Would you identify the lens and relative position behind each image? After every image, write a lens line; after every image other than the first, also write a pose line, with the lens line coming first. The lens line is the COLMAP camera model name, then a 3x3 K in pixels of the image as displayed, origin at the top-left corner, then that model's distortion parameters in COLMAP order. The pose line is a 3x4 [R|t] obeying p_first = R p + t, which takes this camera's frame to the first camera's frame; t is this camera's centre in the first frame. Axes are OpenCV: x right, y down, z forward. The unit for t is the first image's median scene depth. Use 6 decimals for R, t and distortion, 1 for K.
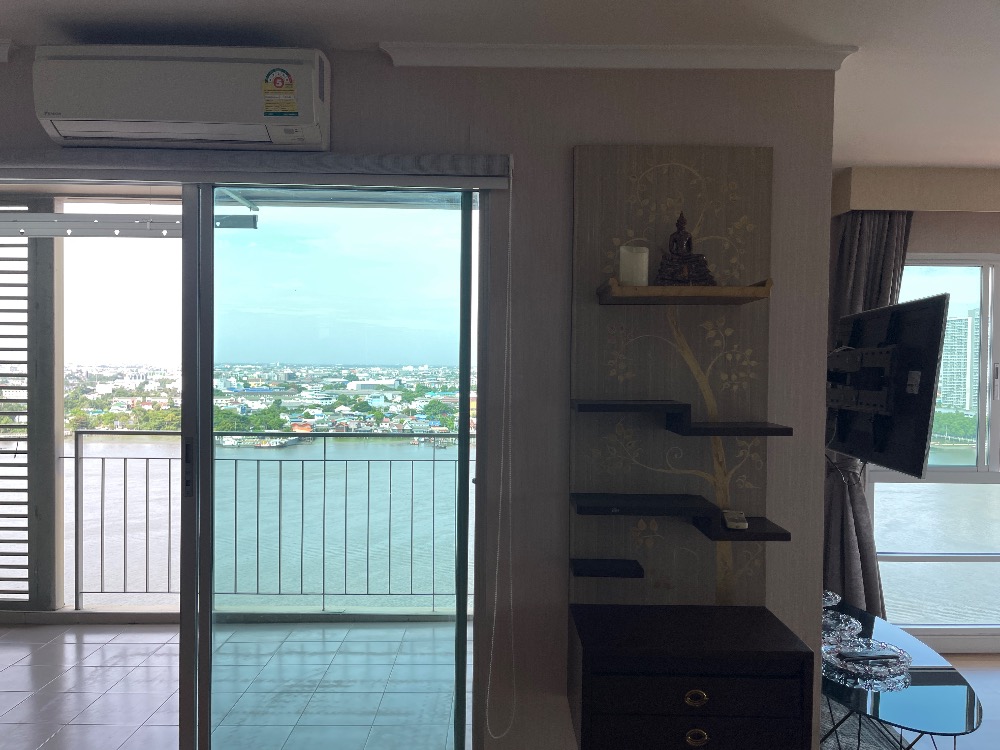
lens RADIAL K [[760.9, 0, 502.5], [0, 760.9, 378.3], [0, 0, 1]] dist [0.029678, -0.005910]
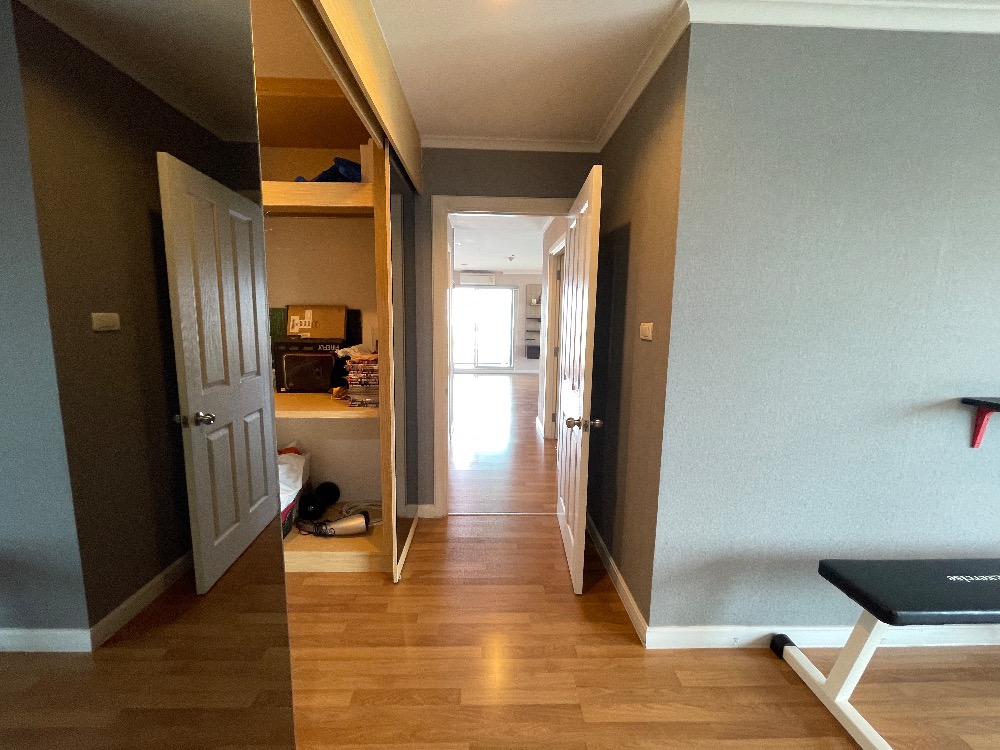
lens RADIAL K [[401.0, 0, 492.5], [0, 401.0, 373.4], [0, 0, 1]] dist [0.000122, 0.000089]
pose [[0.999688, -0.000696, 0.024976, -0.276711], [-0.002705, 0.990723, 0.135873, 0.026176], [-0.024839, -0.135898, 0.990411, -2.442299]]
